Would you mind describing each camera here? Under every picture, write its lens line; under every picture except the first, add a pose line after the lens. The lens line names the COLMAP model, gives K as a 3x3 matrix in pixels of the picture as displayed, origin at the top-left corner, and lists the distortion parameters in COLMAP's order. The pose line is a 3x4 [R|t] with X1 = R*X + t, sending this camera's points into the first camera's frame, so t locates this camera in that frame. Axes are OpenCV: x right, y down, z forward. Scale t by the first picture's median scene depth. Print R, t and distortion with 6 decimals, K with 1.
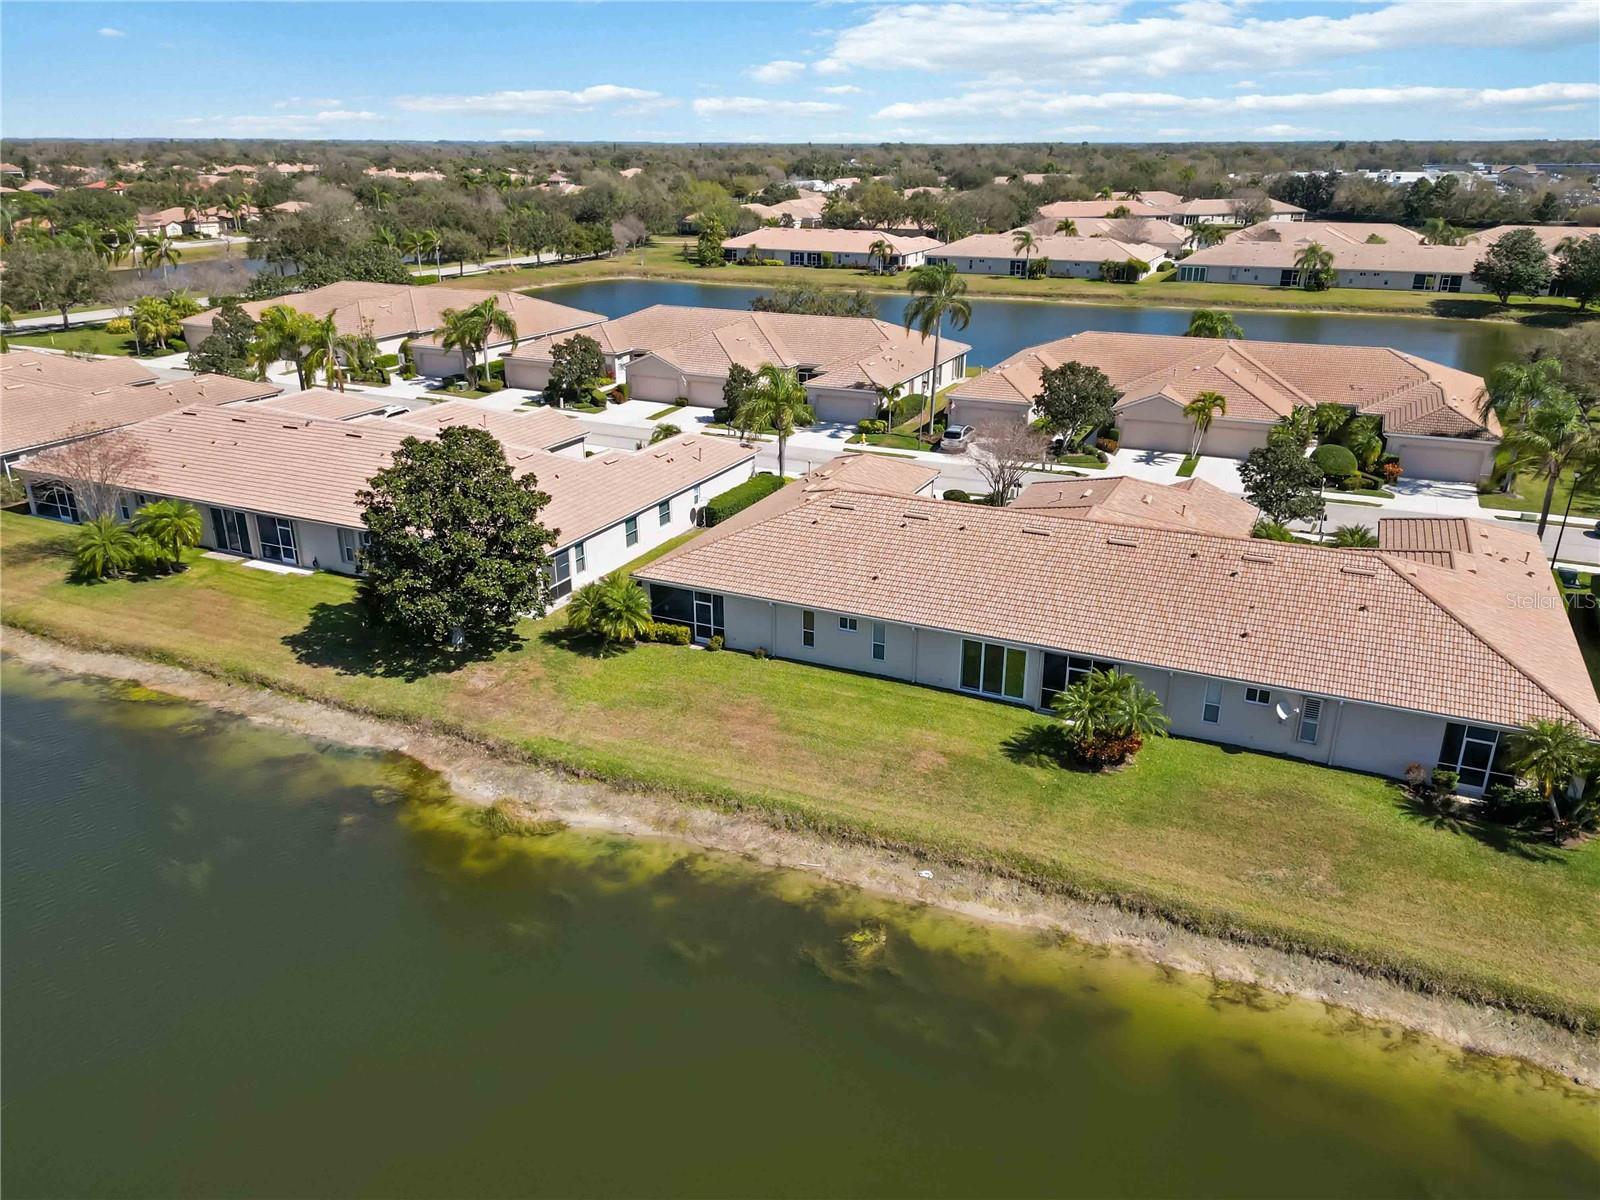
lens RADIAL K [[1140.0, 0, 807.0], [0, 1140.0, 615.3], [0, 0, 1]] dist [0.063652, -0.060224]
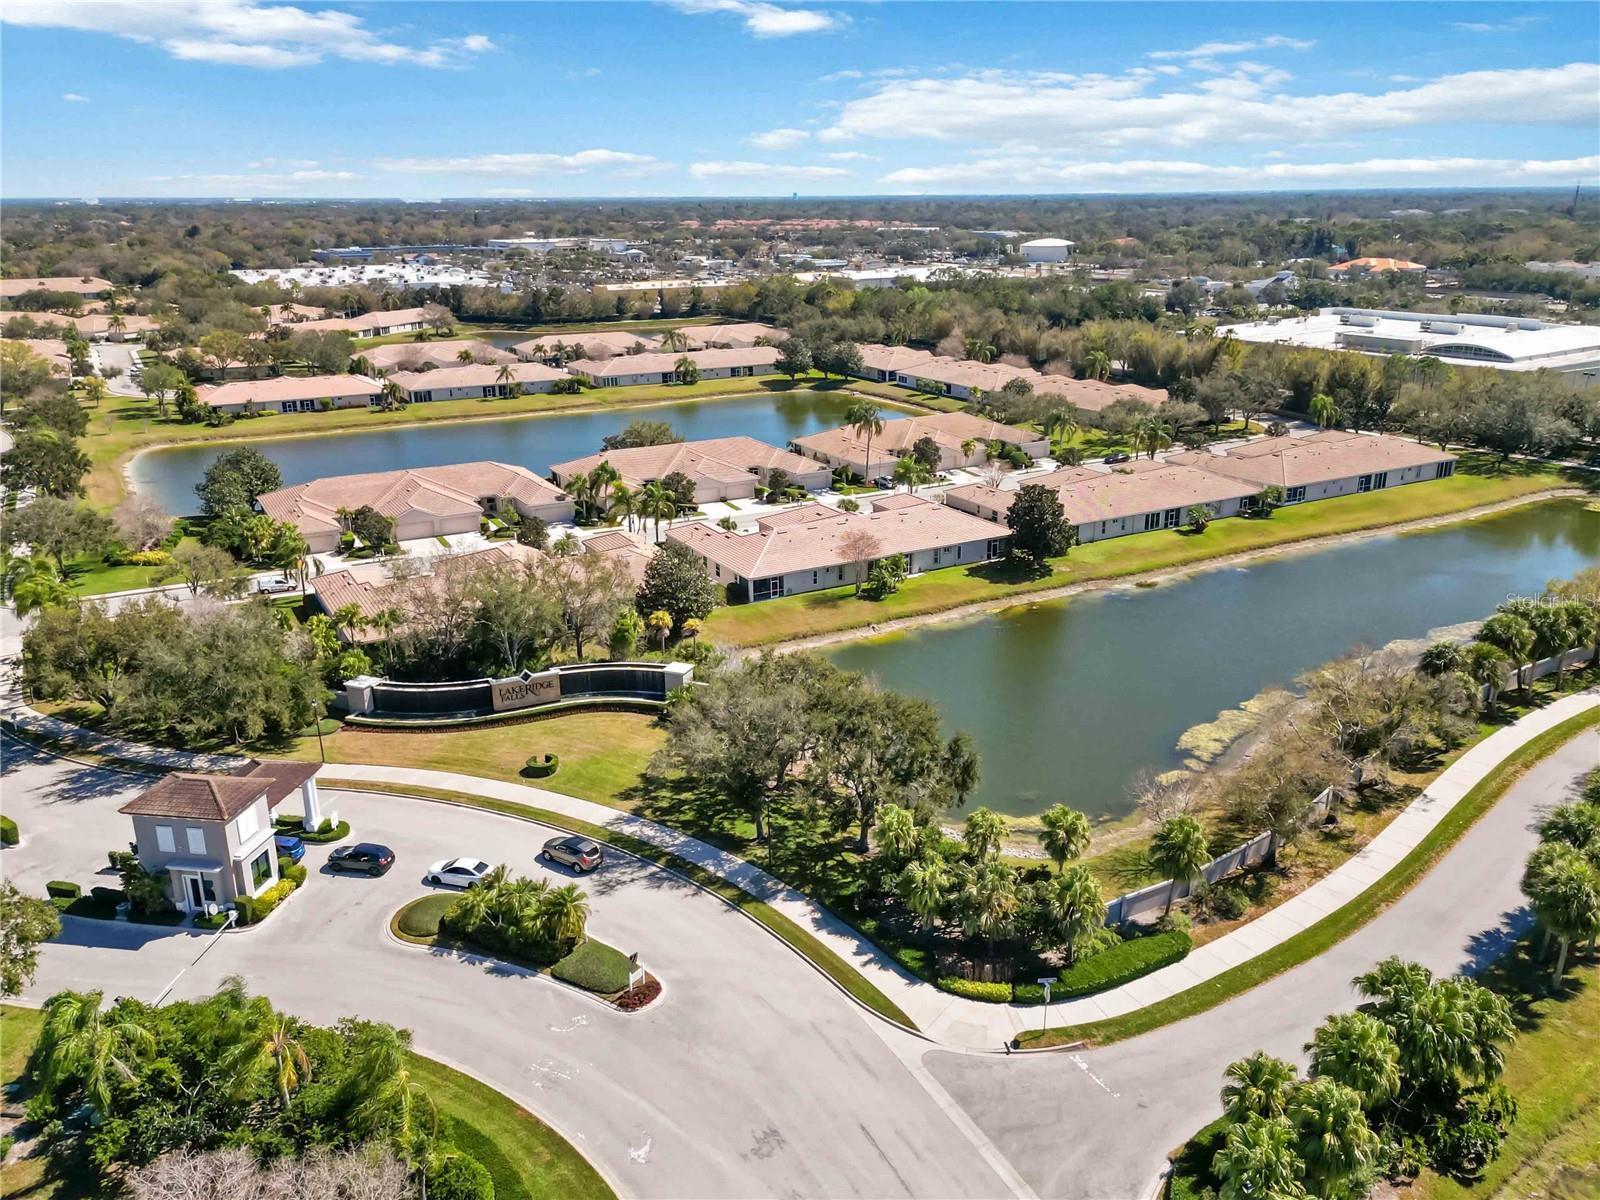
lens RADIAL K [[1171.0, 0, 794.0], [0, 1171.0, 601.0], [0, 0, 1]] dist [0.064815, -0.064129]
pose [[0.603474, -0.262180, 0.753047, -2.835489], [0.313480, 0.946364, 0.078270, -0.298352], [-0.733177, 0.188831, 0.653294, -0.377287]]
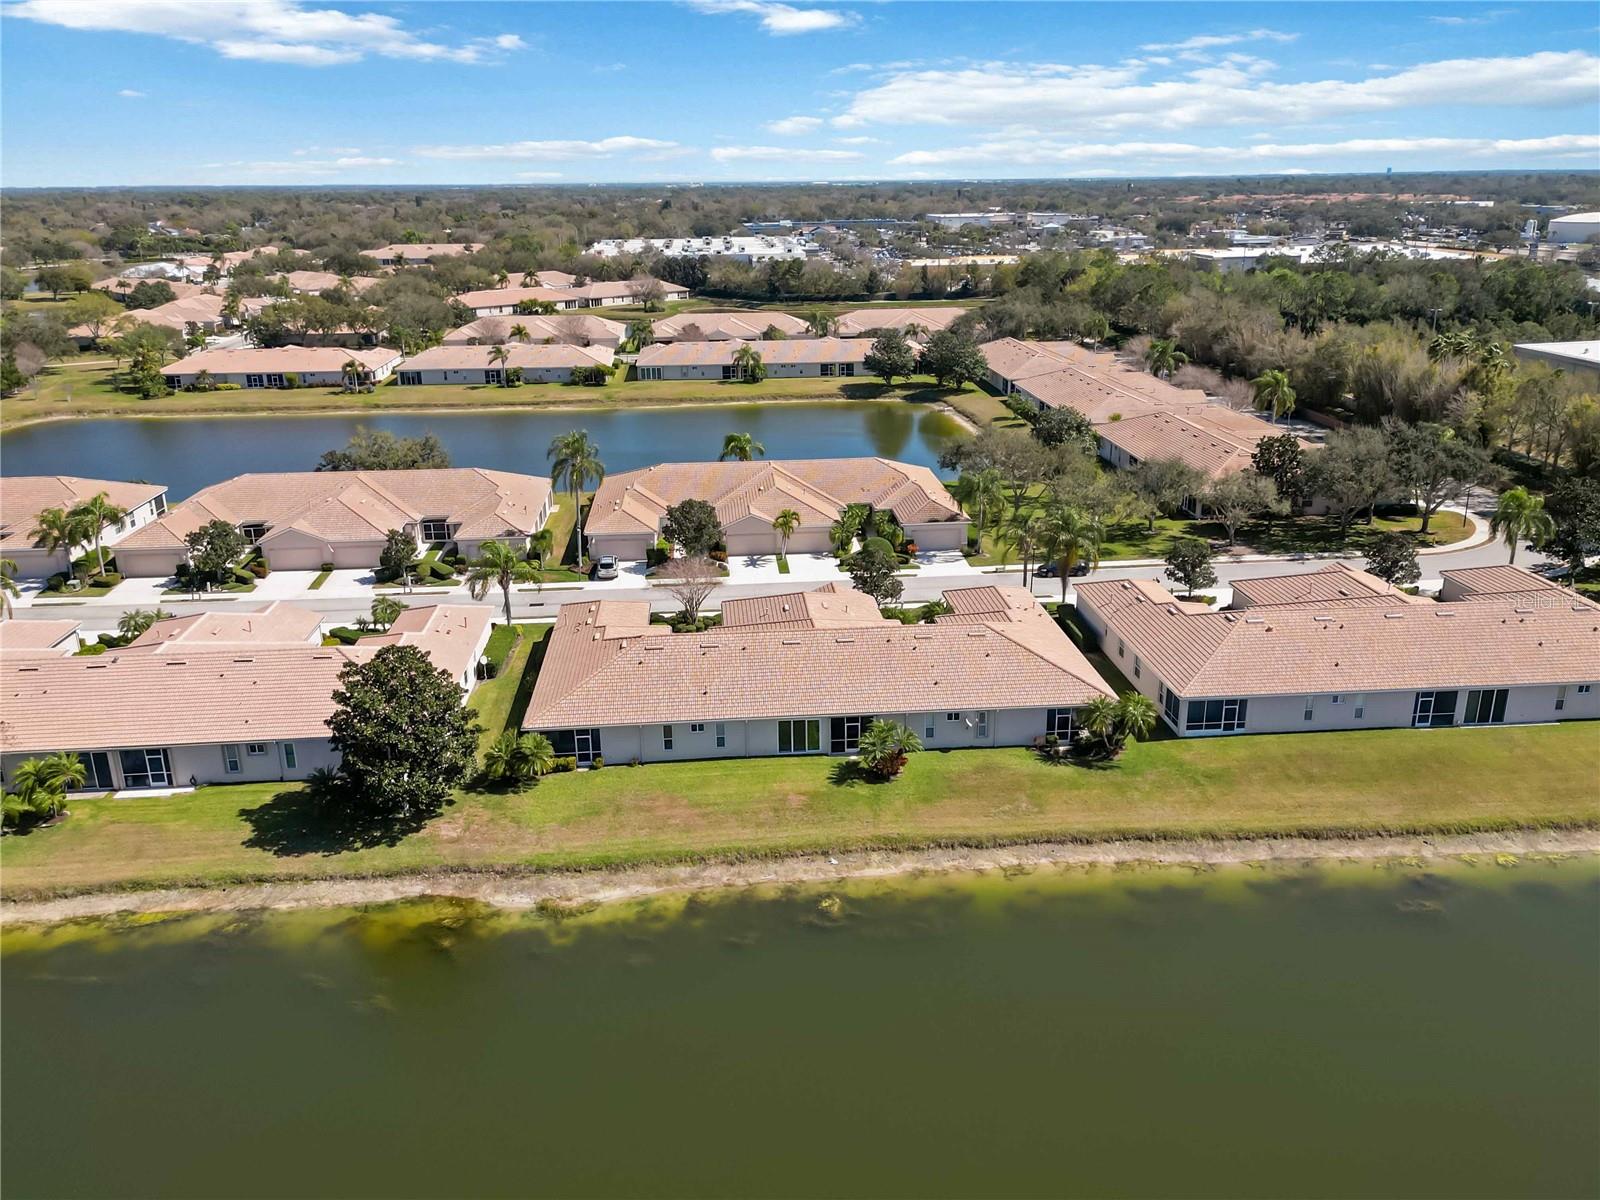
lens RADIAL K [[1209.6, 0, 794.1], [0, 1209.6, 599.0], [0, 0, 1]] dist [0.079027, -0.092630]
pose [[0.871853, -0.166636, 0.460548, -0.531856], [0.197075, 0.980215, -0.018416, -0.099442], [-0.448368, 0.106818, 0.887444, -0.450160]]
